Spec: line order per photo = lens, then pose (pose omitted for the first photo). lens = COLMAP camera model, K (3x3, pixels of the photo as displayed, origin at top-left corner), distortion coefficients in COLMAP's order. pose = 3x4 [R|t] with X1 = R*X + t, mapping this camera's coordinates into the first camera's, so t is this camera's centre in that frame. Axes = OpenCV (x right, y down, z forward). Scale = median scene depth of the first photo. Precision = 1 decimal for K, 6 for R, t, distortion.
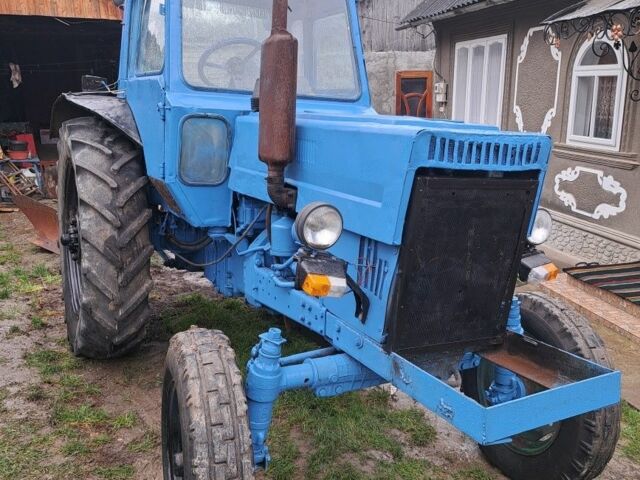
lens RADIAL K [[622.6, 0, 320.0], [0, 622.6, 240.0], [0, 0, 1]] dist [0.064463, -0.008580]
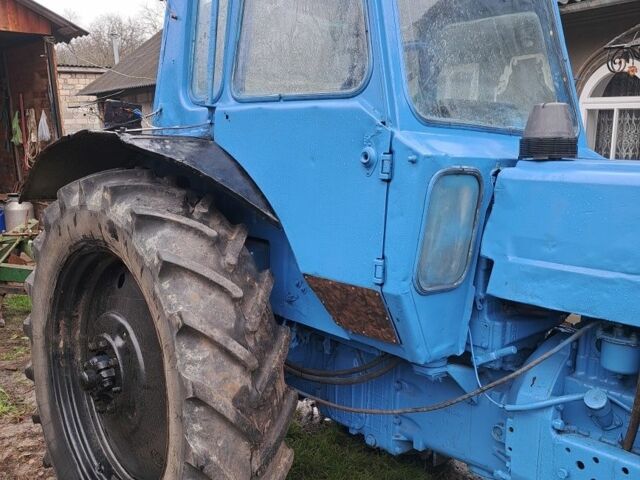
lens RADIAL K [[622.6, 0, 320.0], [0, 622.6, 240.0], [0, 0, 1]] dist [0.064463, -0.008580]
pose [[0.962323, -0.046798, 0.267852, -0.408812], [0.059492, 0.997448, -0.039471, -0.109586], [-0.265322, 0.053919, 0.962651, 0.448511]]
